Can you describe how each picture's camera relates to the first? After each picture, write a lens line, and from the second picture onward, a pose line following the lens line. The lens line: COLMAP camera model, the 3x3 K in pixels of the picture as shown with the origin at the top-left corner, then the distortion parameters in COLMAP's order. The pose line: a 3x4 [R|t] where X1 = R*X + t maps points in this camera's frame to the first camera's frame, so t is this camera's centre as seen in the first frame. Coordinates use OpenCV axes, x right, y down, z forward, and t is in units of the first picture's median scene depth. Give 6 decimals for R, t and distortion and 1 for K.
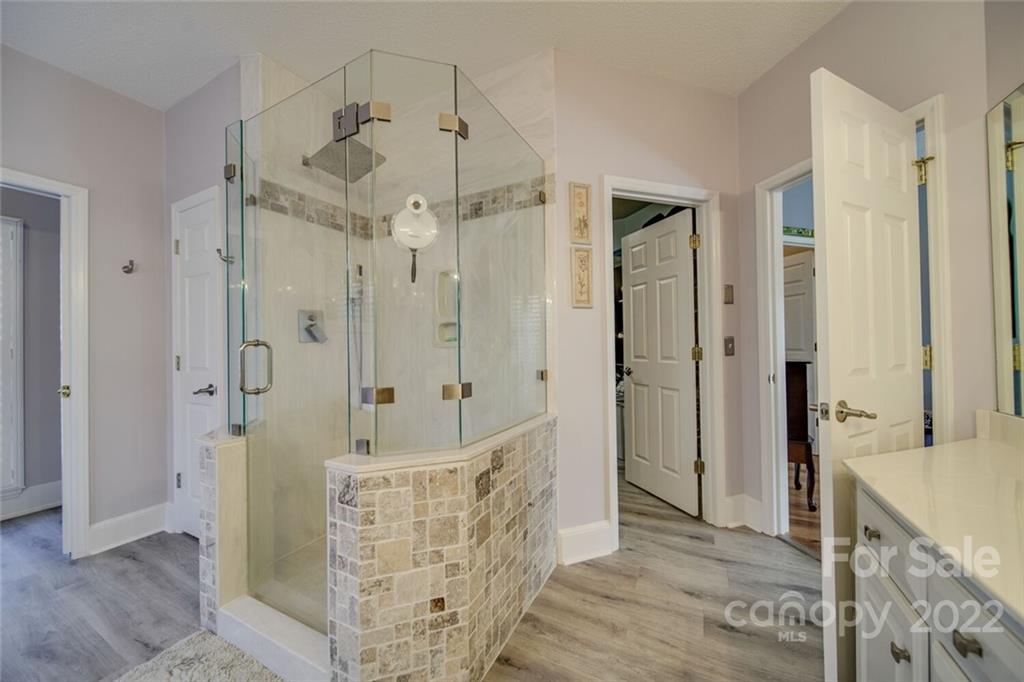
lens RADIAL K [[363.2, 0, 511.8], [0, 363.2, 340.4], [0, 0, 1]] dist [-0.000691, -0.000204]
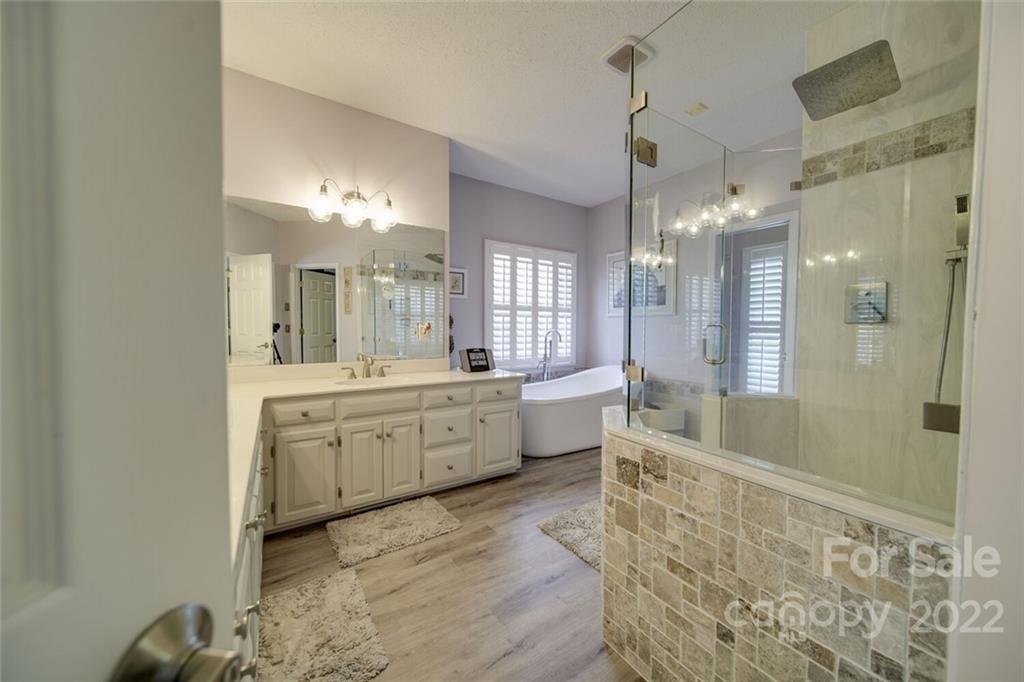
lens RADIAL K [[363.2, 0, 516.7], [0, 363.2, 340.9], [0, 0, 1]] dist [-0.000691, -0.000204]
pose [[-0.487296, 0.041848, -0.872233, 0.864415], [0.011335, 0.999070, 0.041601, 0.003895], [0.873163, 0.010385, -0.487317, 1.165652]]
